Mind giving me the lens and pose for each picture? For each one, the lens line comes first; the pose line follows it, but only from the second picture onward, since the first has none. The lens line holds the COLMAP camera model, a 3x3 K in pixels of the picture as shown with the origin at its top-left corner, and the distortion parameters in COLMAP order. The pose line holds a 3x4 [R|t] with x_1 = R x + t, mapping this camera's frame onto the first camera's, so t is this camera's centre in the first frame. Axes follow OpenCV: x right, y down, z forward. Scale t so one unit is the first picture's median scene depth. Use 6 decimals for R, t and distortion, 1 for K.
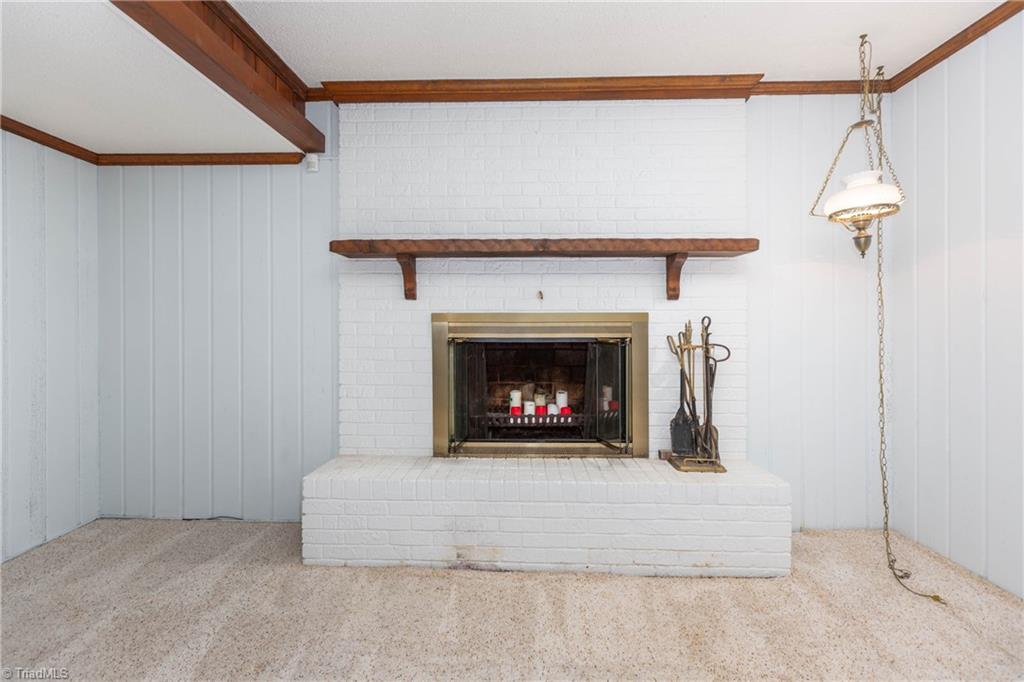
lens RADIAL K [[458.3, 0, 505.5], [0, 458.3, 328.7], [0, 0, 1]] dist [0.002400, 0.000119]
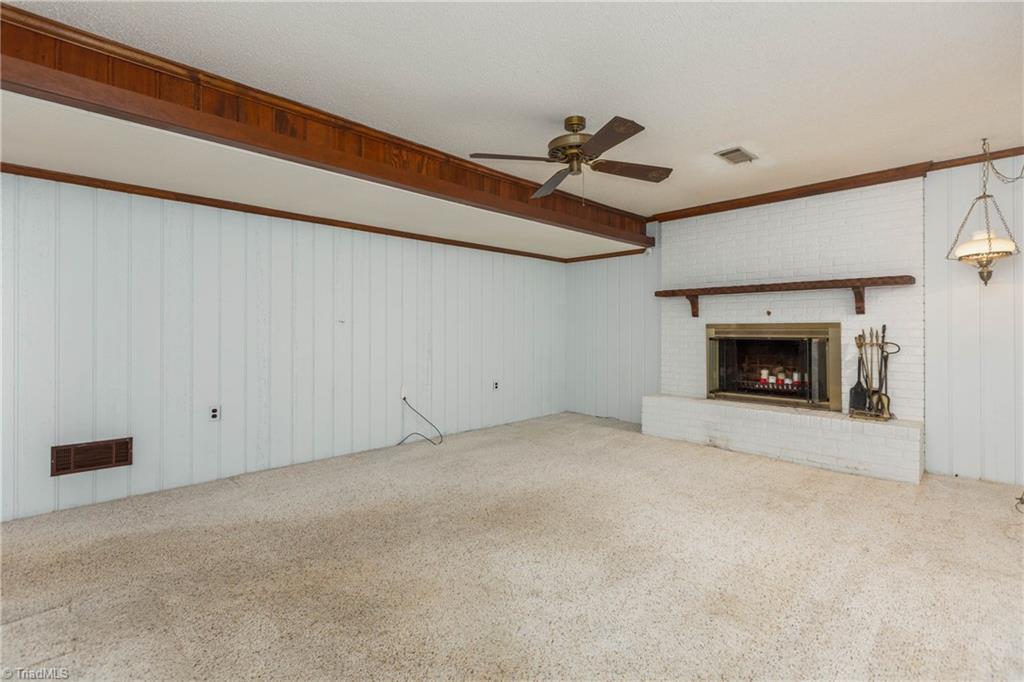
lens RADIAL K [[458.3, 0, 505.5], [0, 458.3, 328.7], [0, 0, 1]] dist [0.002400, 0.000119]
pose [[0.713901, -0.002217, -0.700243, 0.601123], [-0.002954, 0.999977, -0.006178, 0.000210], [0.700240, 0.006479, 0.713878, -0.992541]]
